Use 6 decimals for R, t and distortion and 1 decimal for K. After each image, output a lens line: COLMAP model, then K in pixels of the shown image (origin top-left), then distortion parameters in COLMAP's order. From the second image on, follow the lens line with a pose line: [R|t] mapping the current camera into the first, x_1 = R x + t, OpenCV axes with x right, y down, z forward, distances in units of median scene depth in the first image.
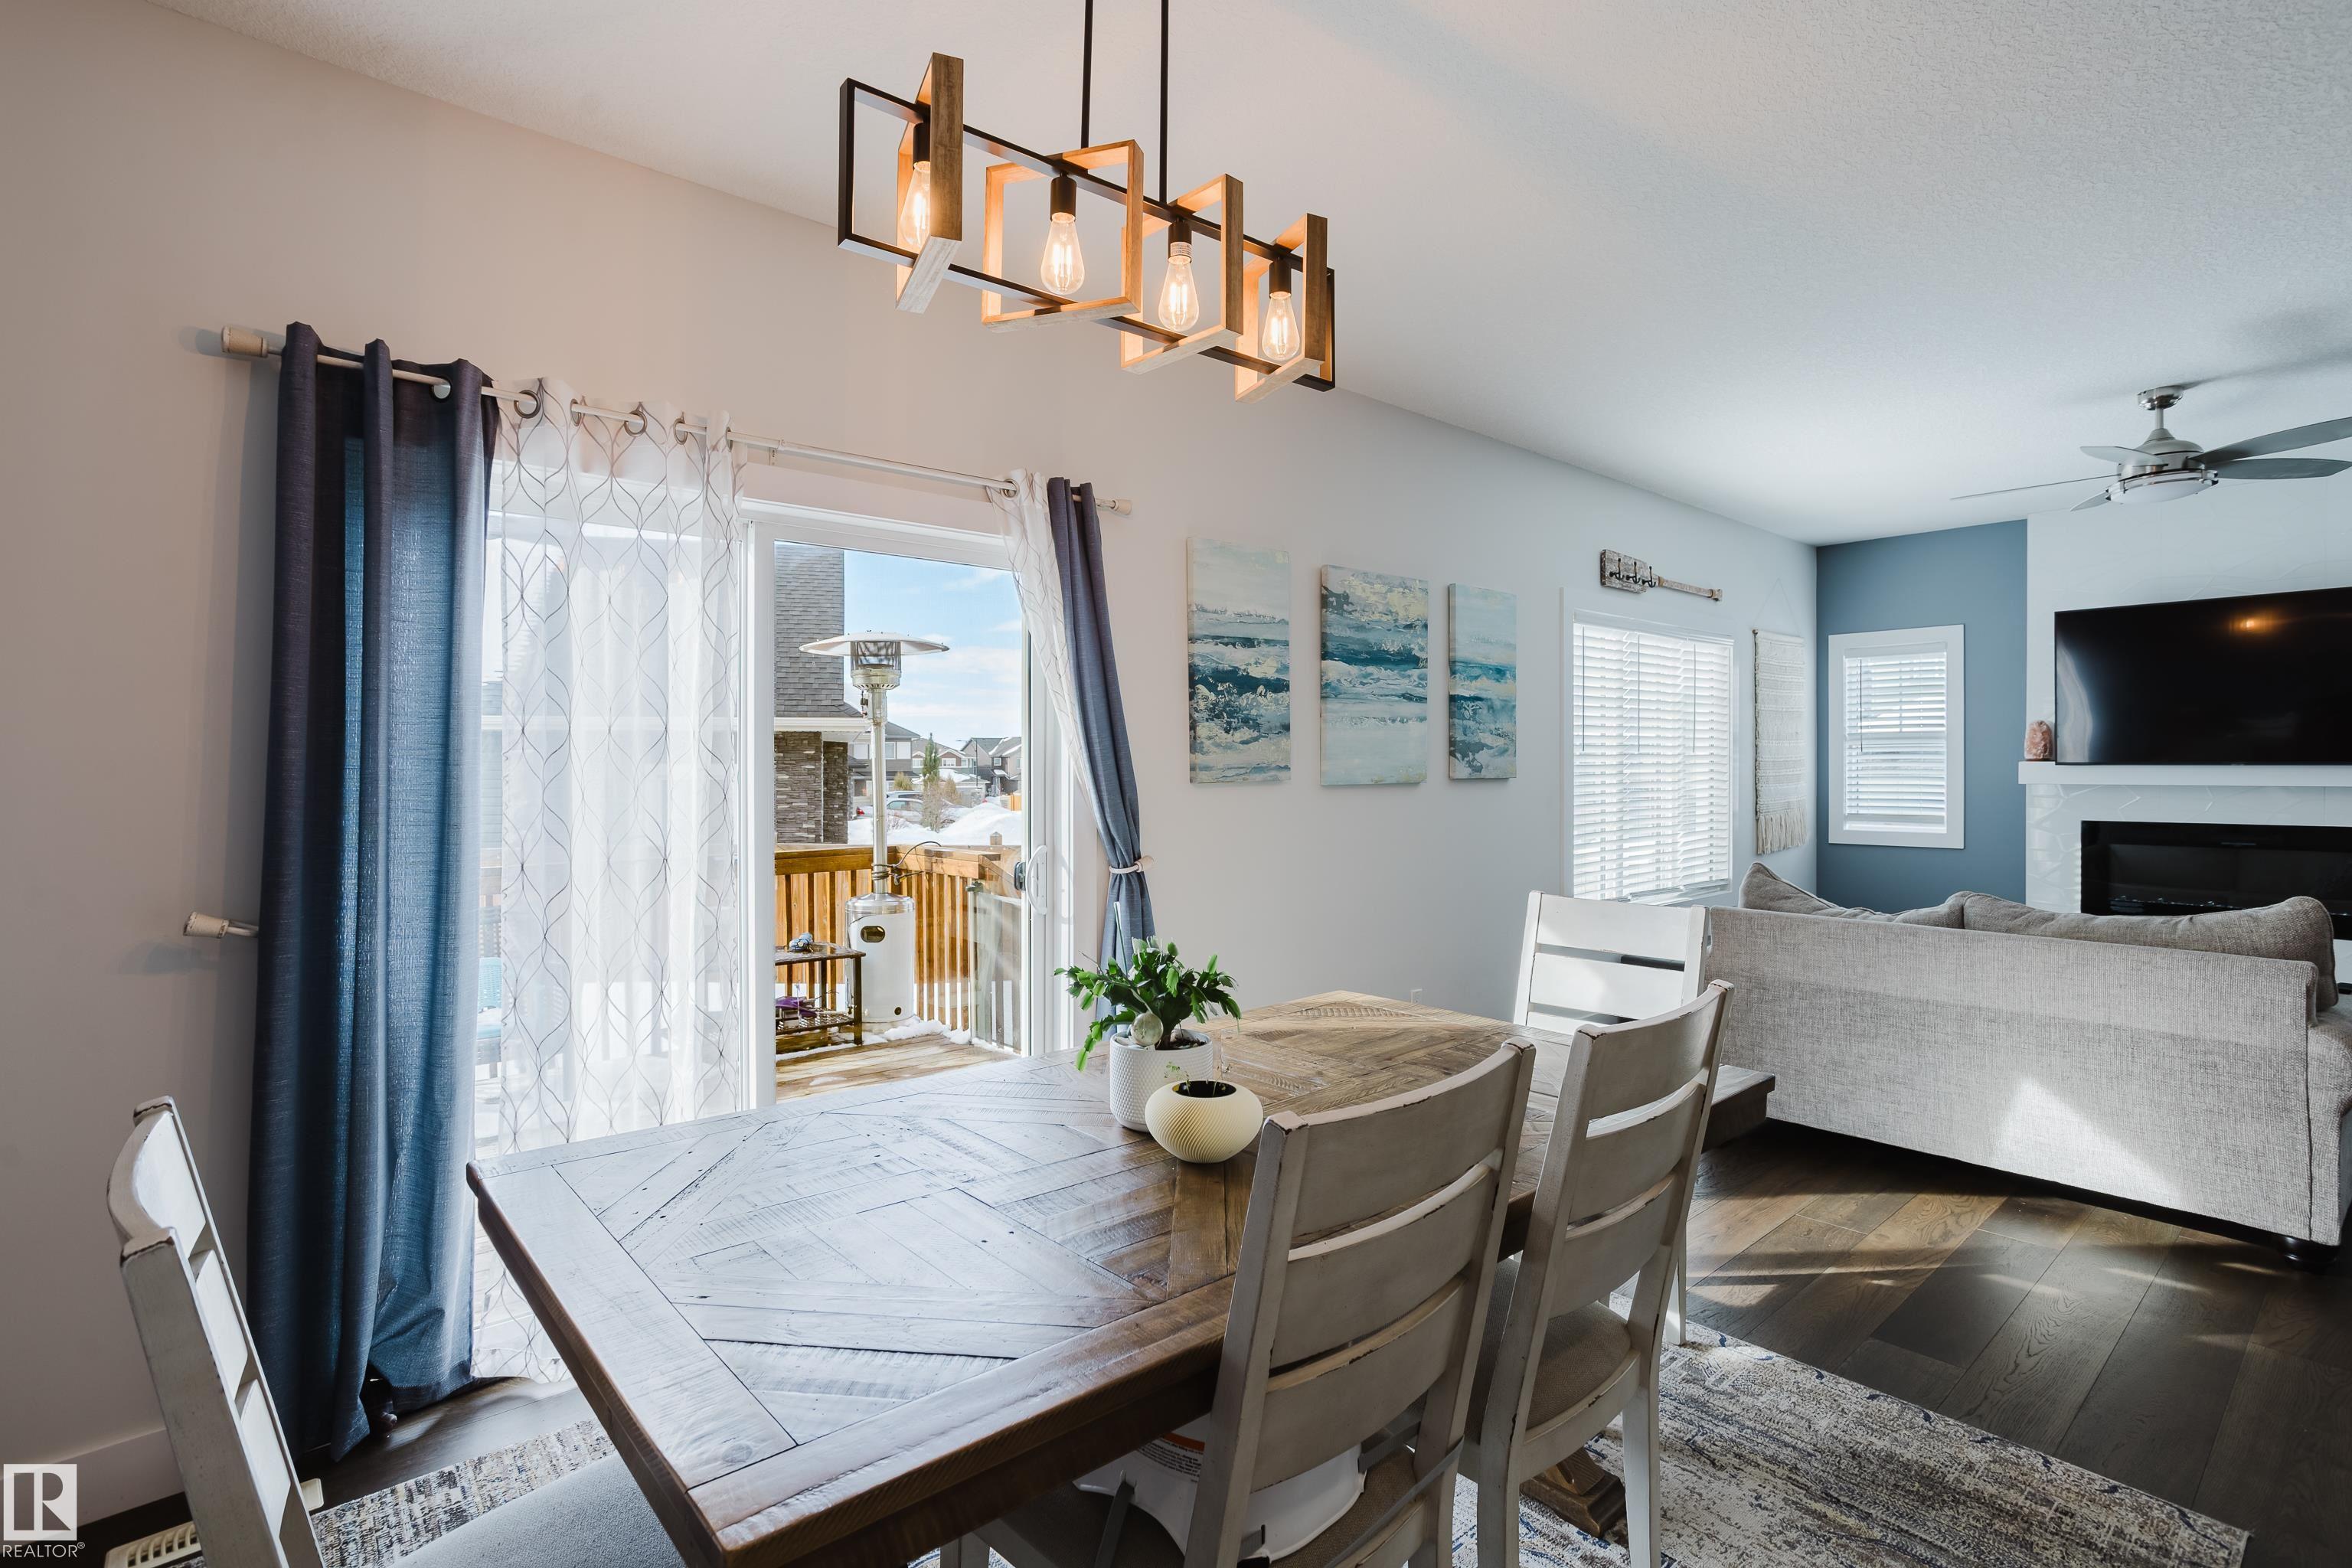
lens RADIAL K [[1139.4, 0, 1173.0], [0, 1139.4, 767.3], [0, 0, 1]] dist [-0.055552, 0.029427]
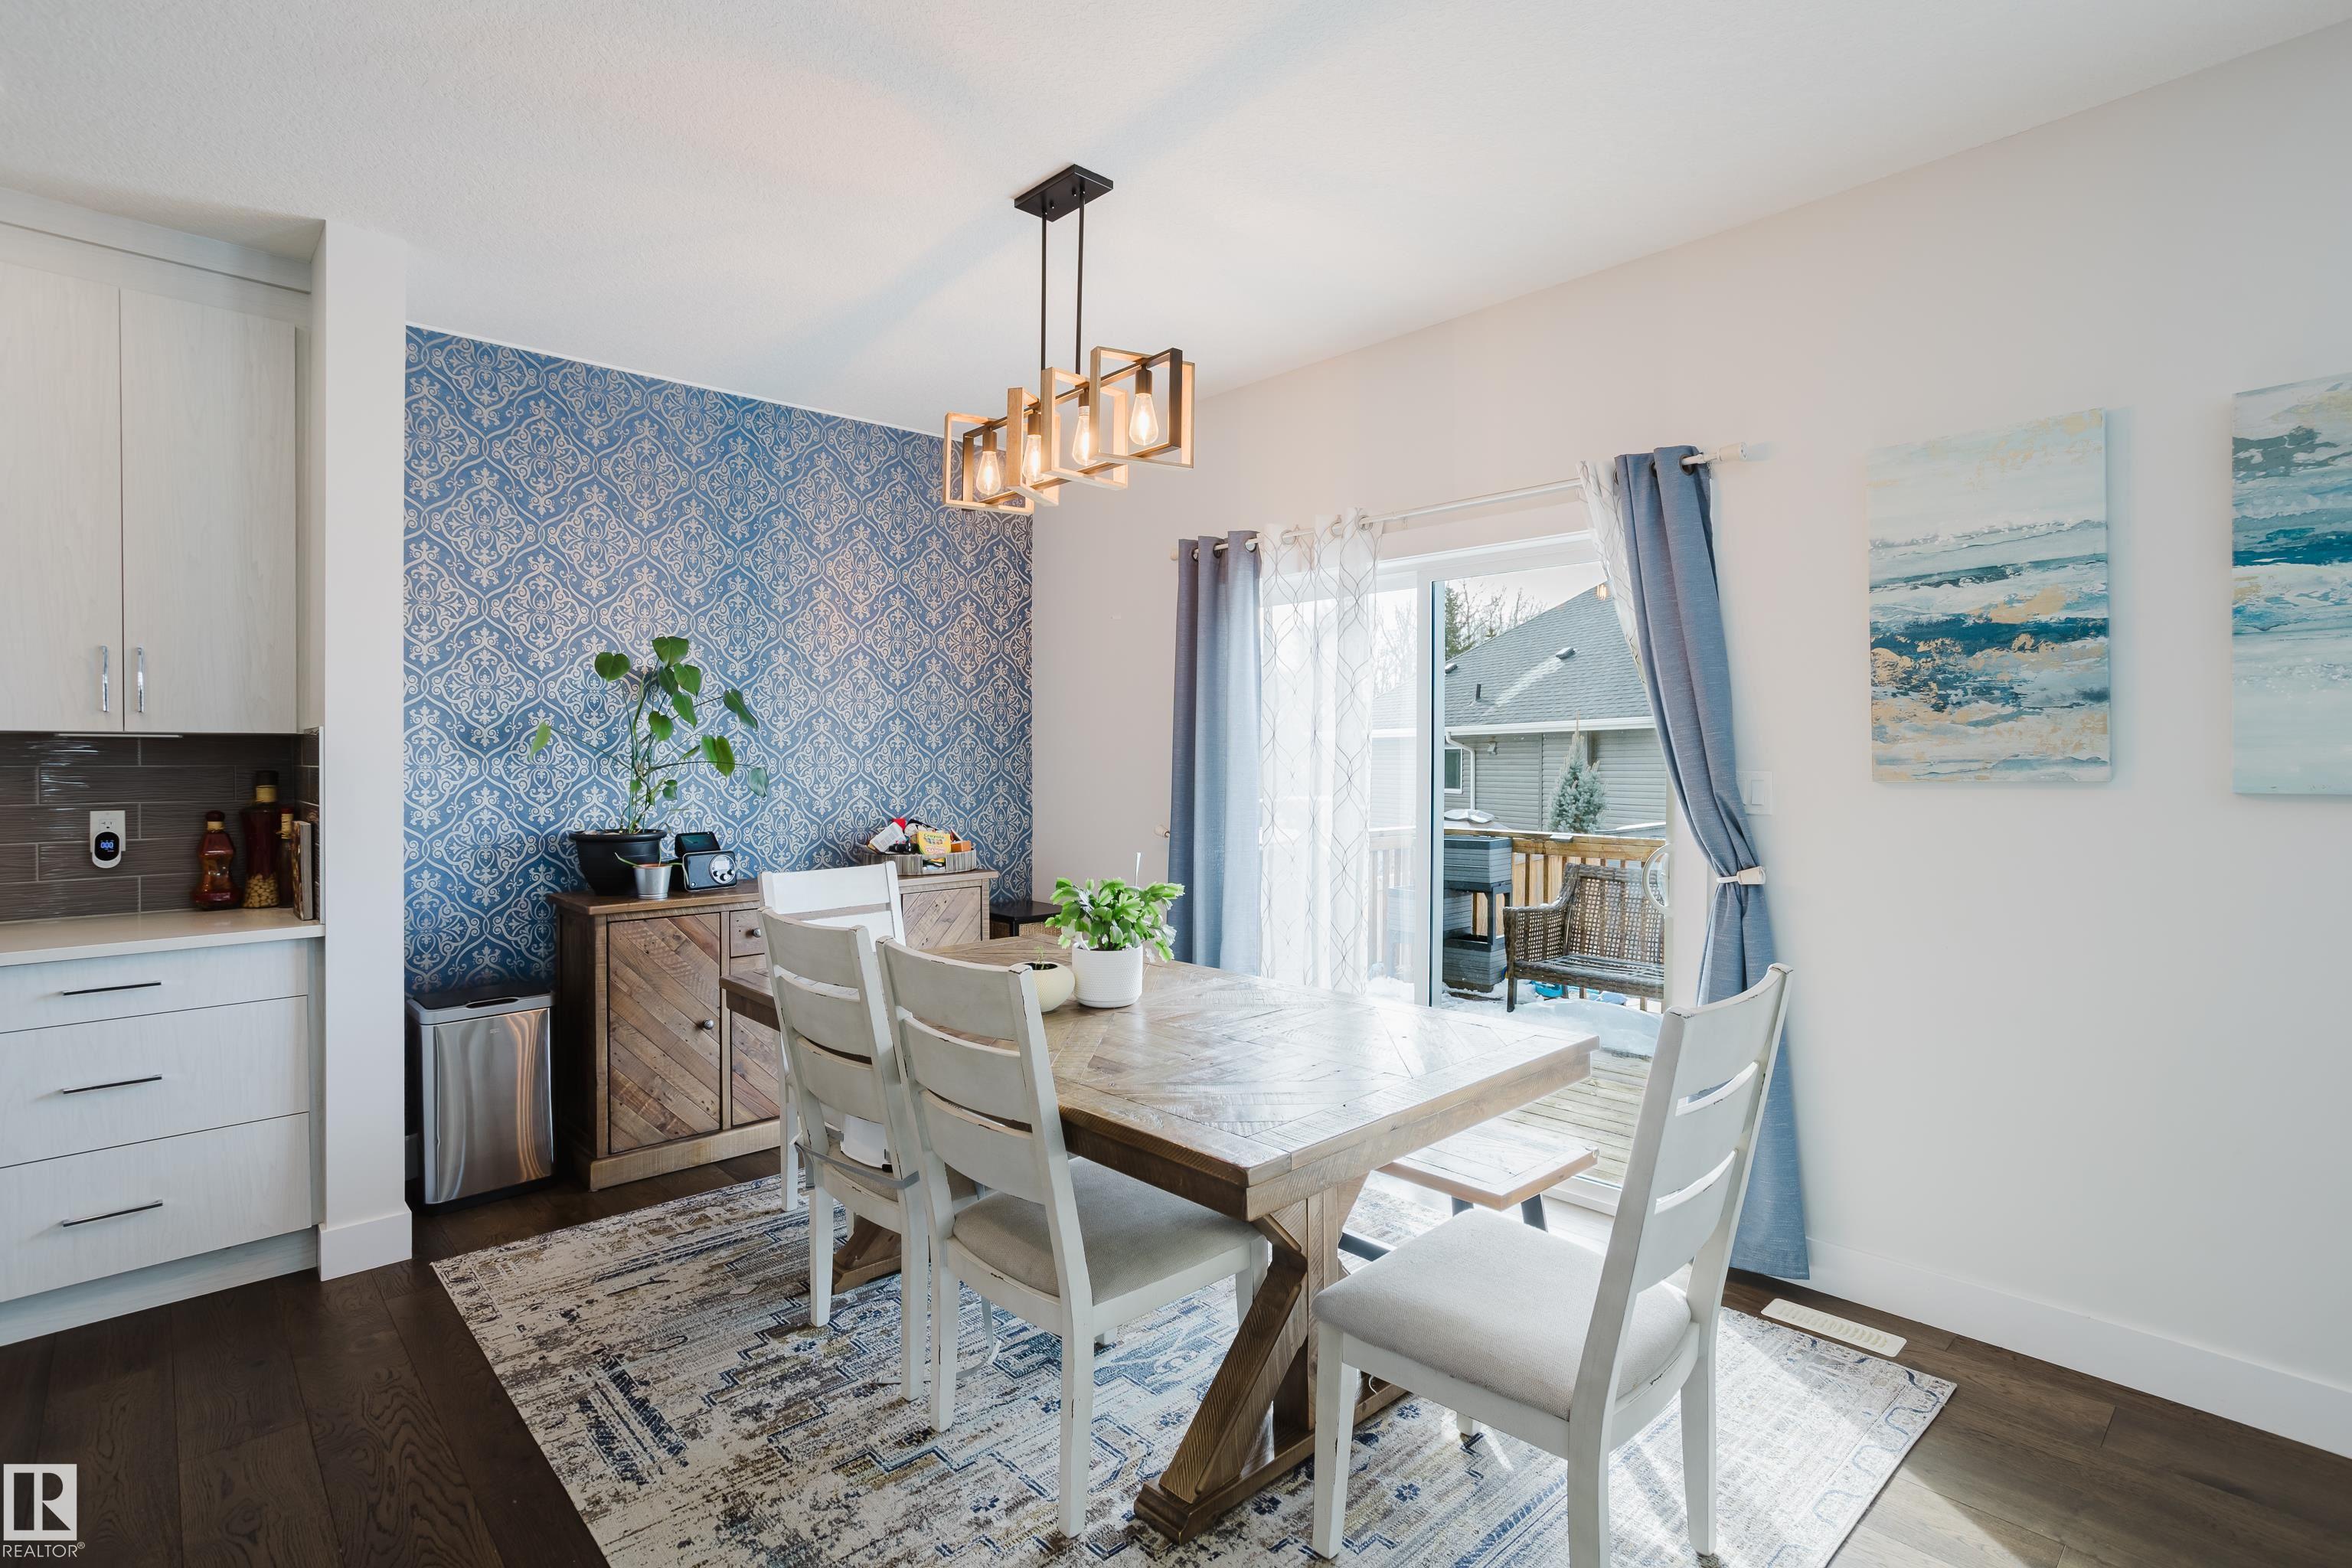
lens RADIAL K [[1136.3, 0, 1171.3], [0, 1136.3, 772.2], [0, 0, 1]] dist [-0.048881, 0.029316]
pose [[0.037822, 0.015013, -0.999172, 0.669429], [0.000437, 0.999887, 0.015041, -0.003211], [0.999284, -0.001005, 0.037811, 0.473144]]
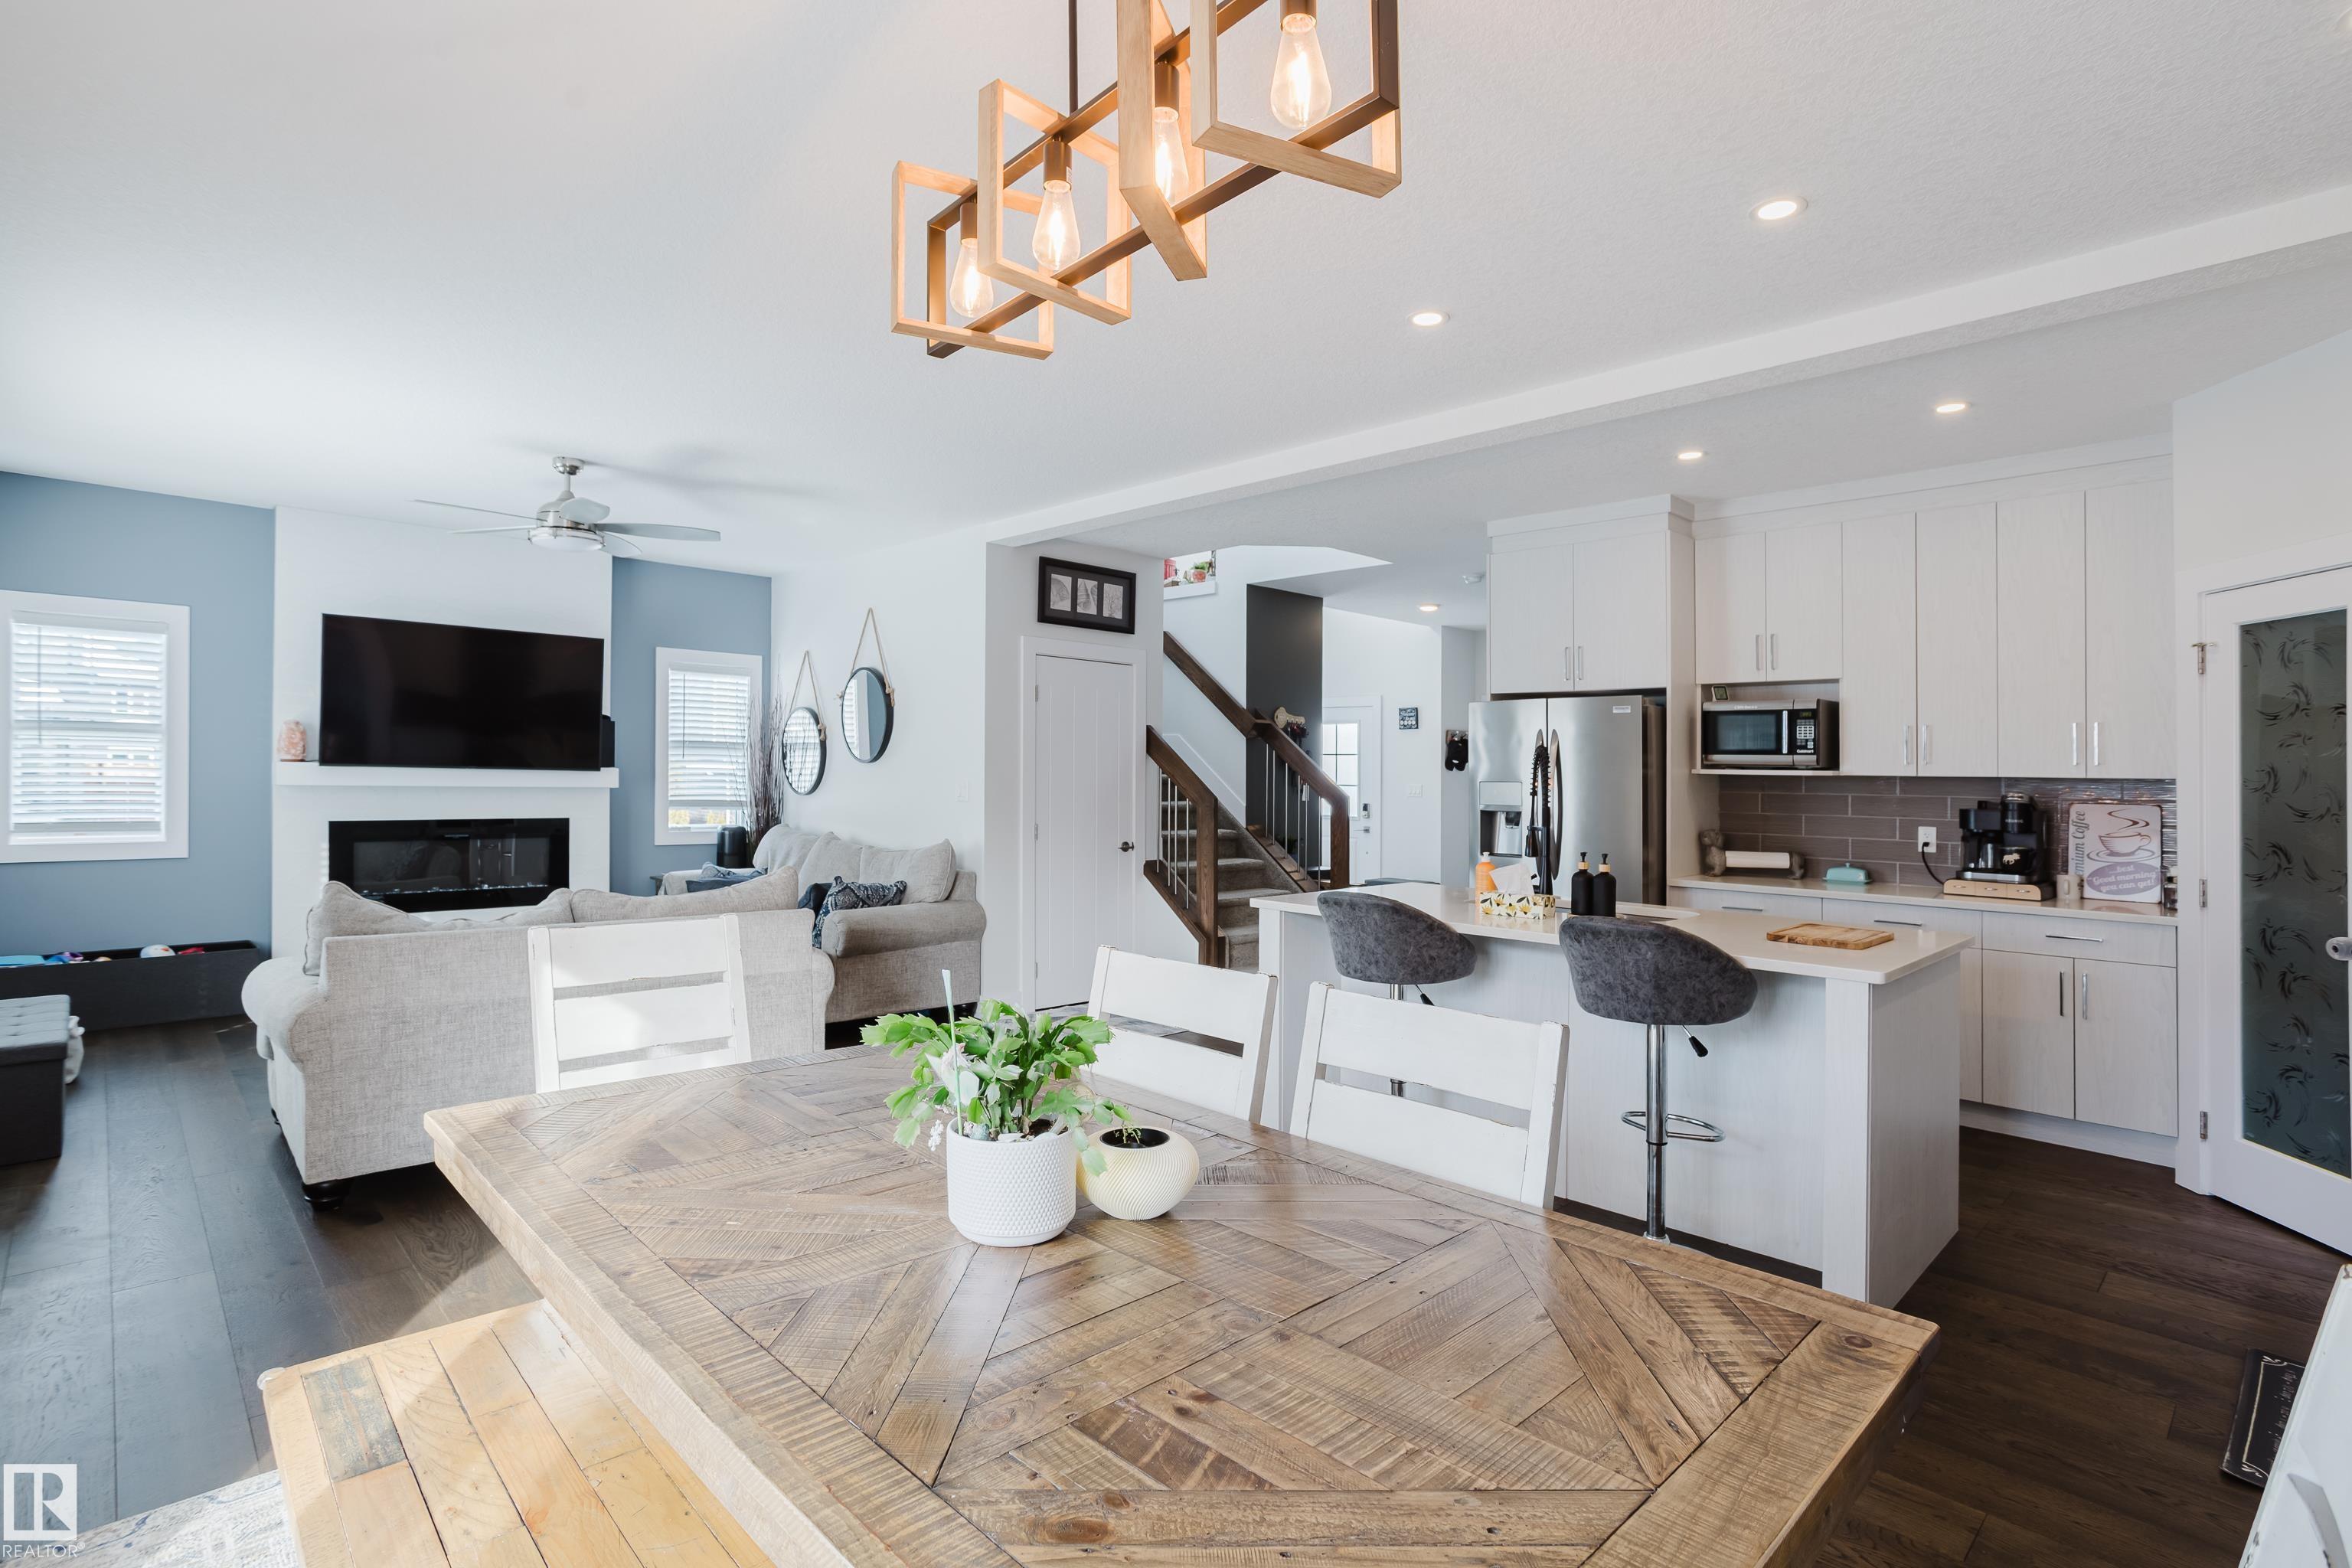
lens RADIAL K [[1143.1, 0, 1168.6], [0, 1143.1, 761.3], [0, 0, 1]] dist [-0.050443, 0.030999]
pose [[-0.055235, 0.016616, 0.998335, -0.377524], [-0.016992, 0.999701, -0.017579, -0.002143], [-0.998329, -0.017934, -0.054937, 0.436747]]
